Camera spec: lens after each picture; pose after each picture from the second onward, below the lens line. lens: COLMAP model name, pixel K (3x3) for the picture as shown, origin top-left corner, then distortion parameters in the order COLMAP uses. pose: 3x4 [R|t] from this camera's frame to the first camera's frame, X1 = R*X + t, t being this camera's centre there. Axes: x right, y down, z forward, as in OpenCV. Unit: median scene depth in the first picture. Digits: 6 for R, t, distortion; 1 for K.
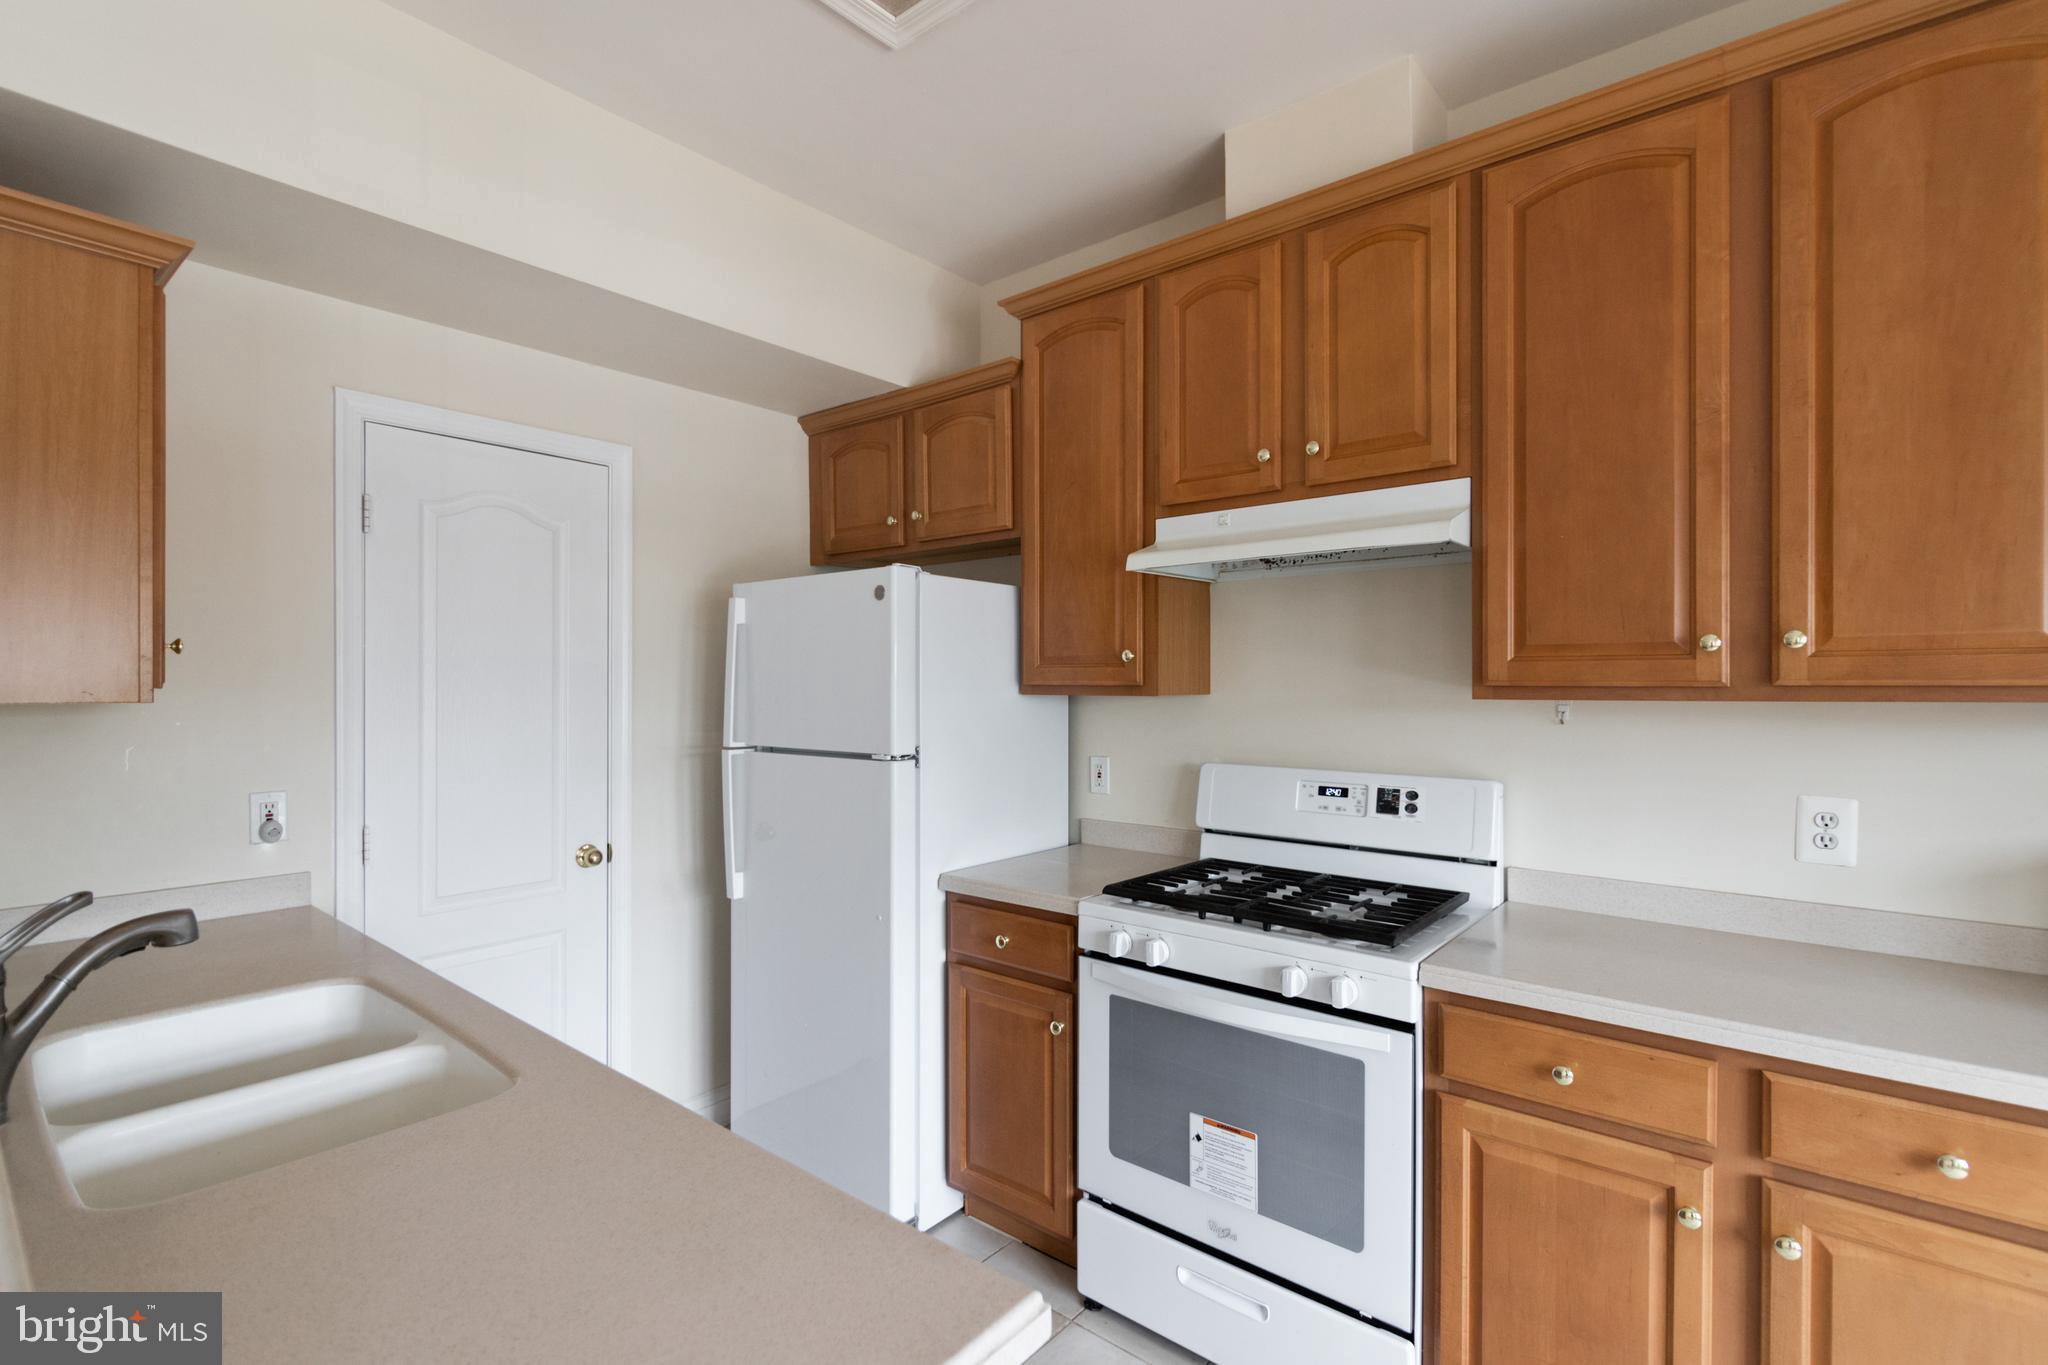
lens RADIAL K [[976.6, 0, 992.0], [0, 976.6, 687.6], [0, 0, 1]] dist [-0.002648, -0.001525]
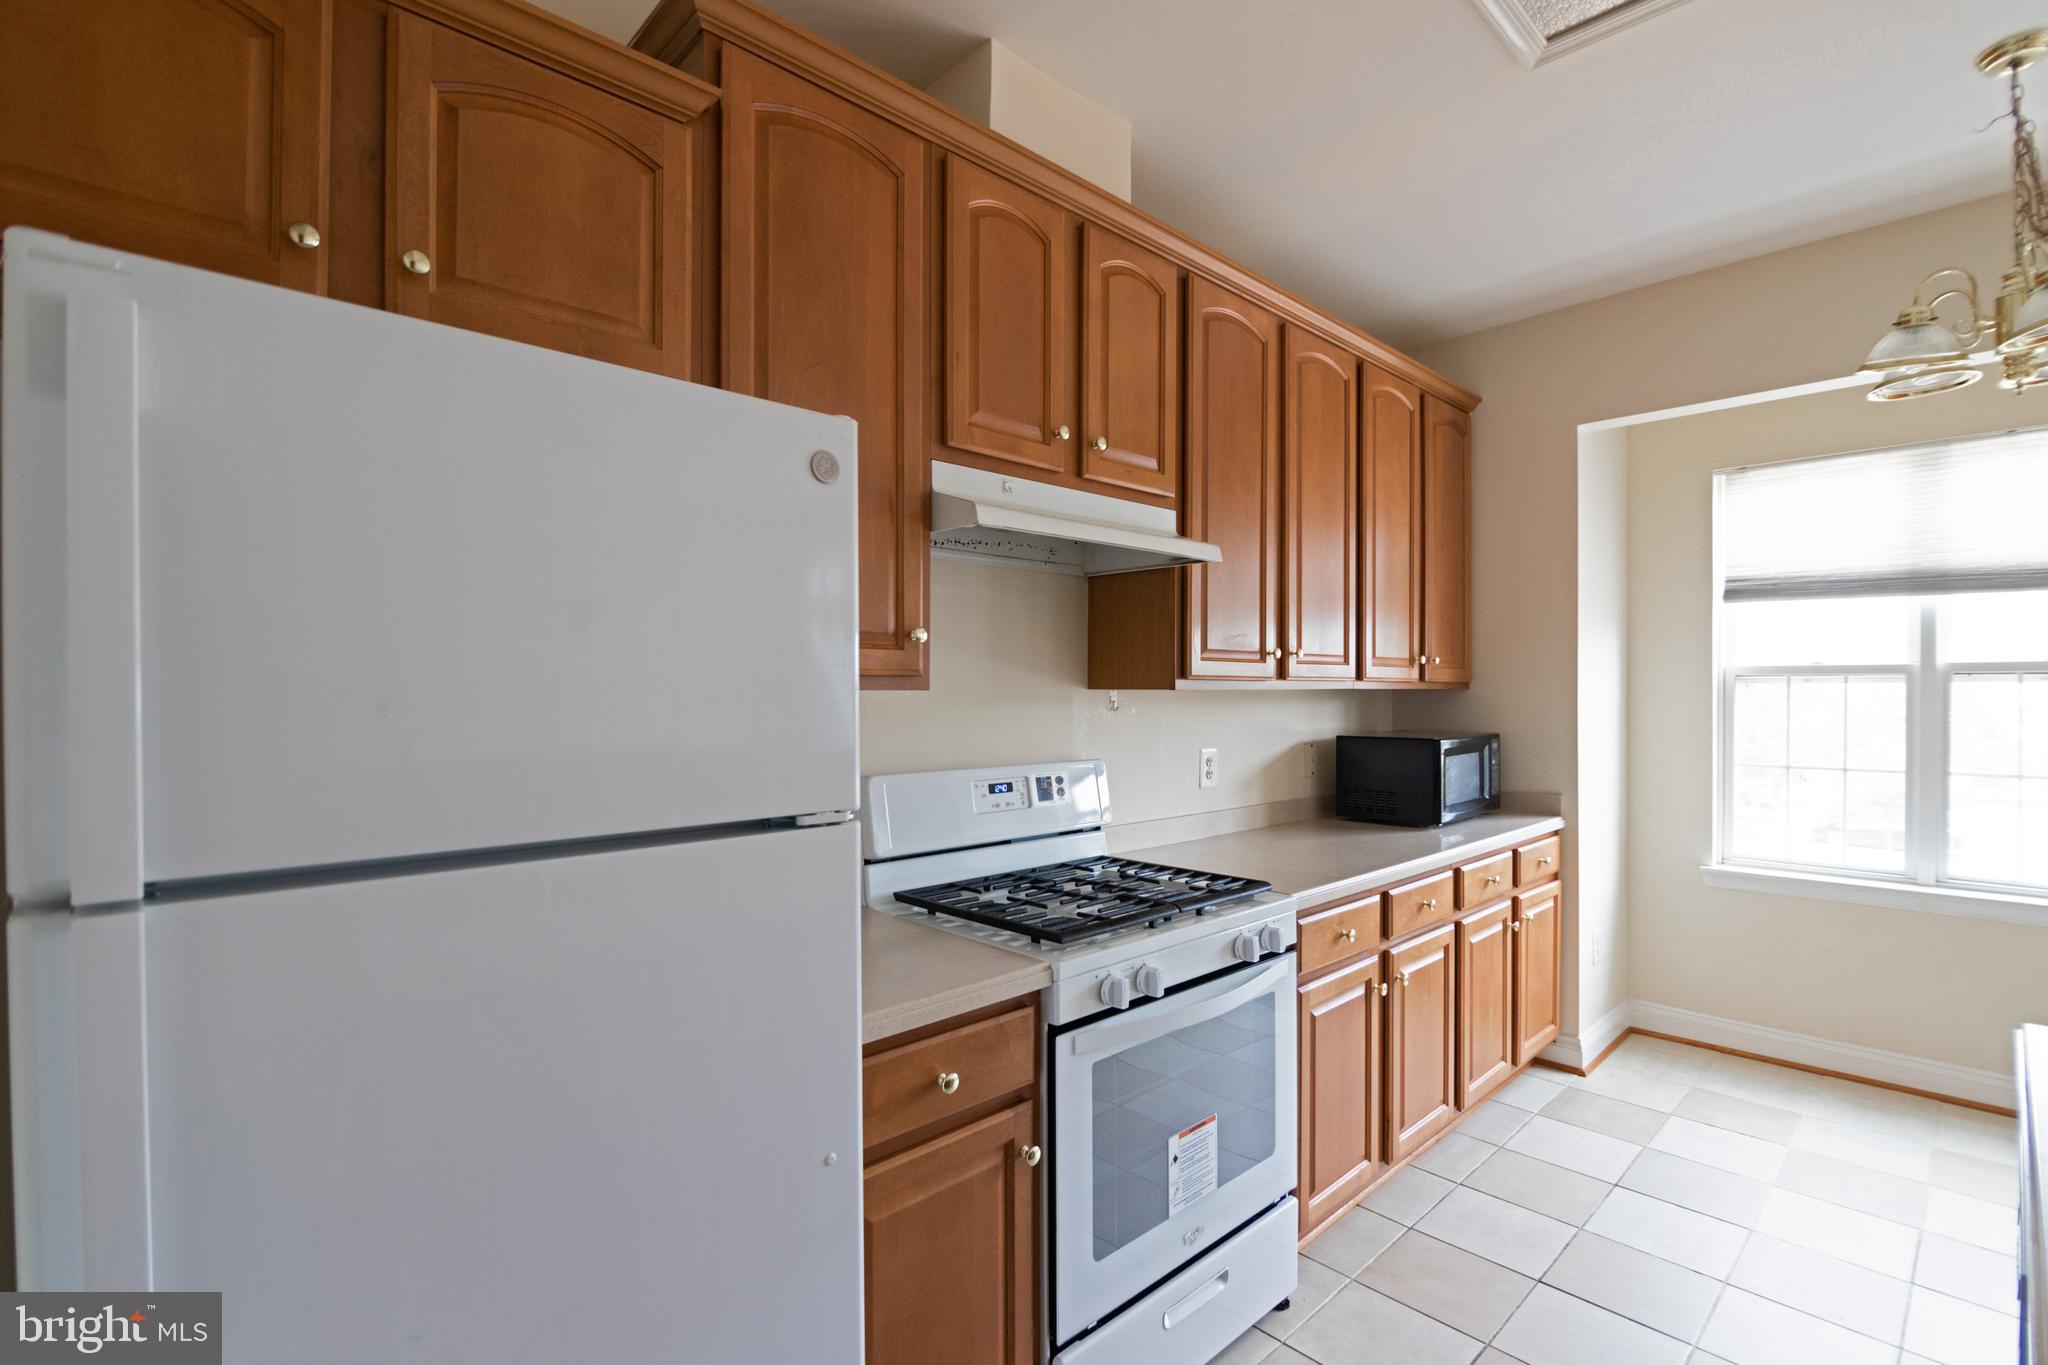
lens RADIAL K [[932.9, 0, 1055.3], [0, 932.9, 690.8], [0, 0, 1]] dist [-0.013265, -0.000238]
pose [[0.064716, -0.001367, 0.997903, -0.629671], [0.005275, 0.999986, 0.001028, 0.010321], [-0.997890, 0.005197, 0.064722, 0.971021]]
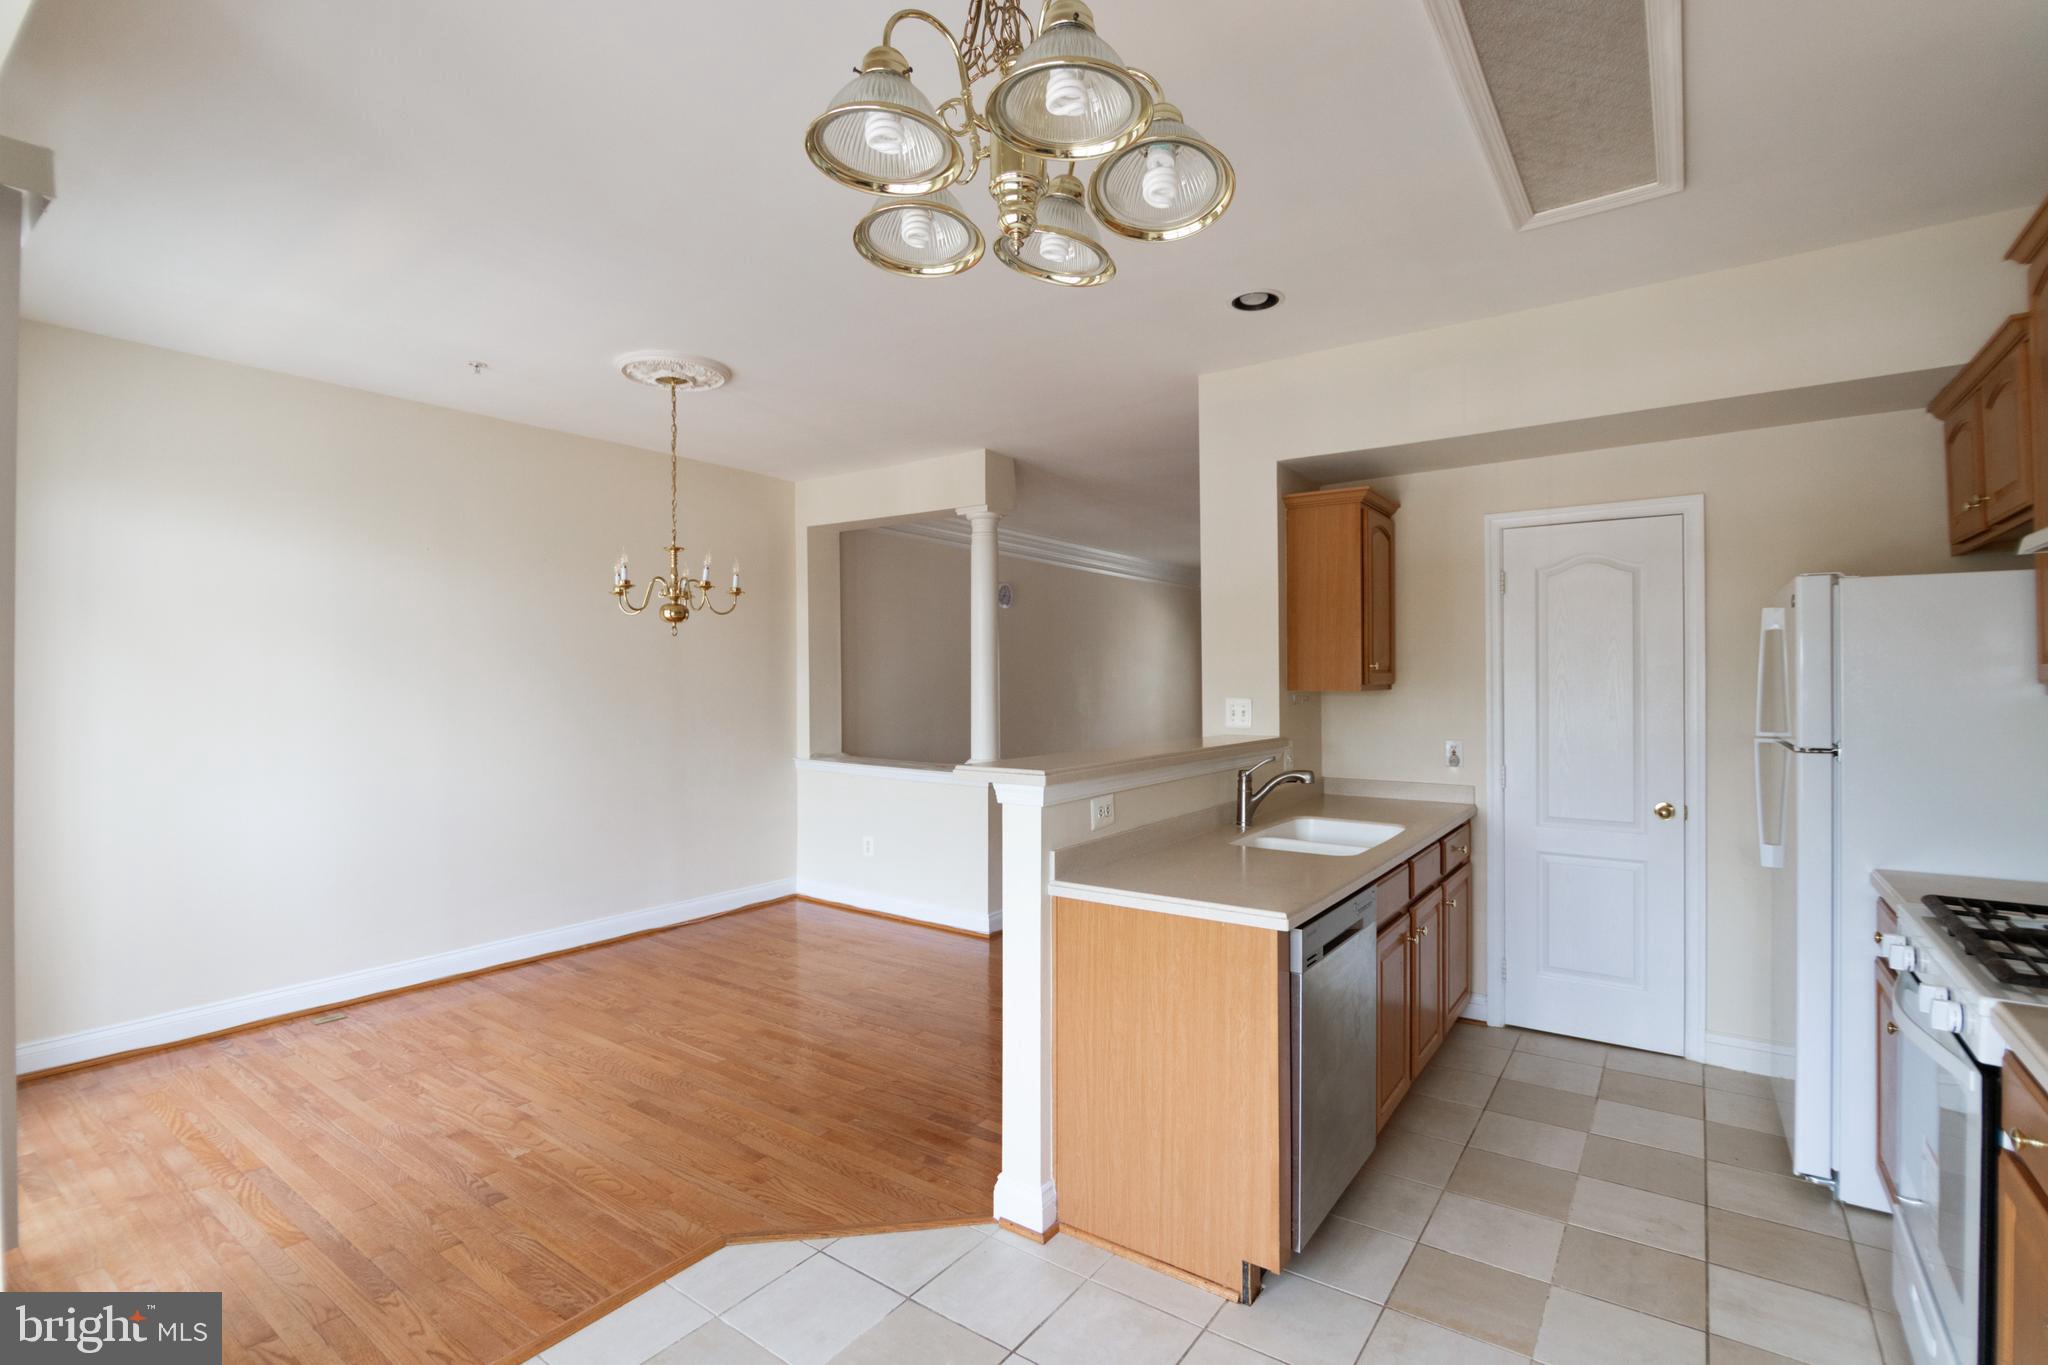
lens RADIAL K [[880.7, 0, 1011.0], [0, 880.7, 680.0], [0, 0, 1]] dist [-0.010195, -0.001502]
pose [[0.069122, -0.002127, -0.997606, 0.927676], [0.001062, 0.999997, -0.002058, -0.007945], [0.997608, -0.000917, 0.069124, 0.049660]]
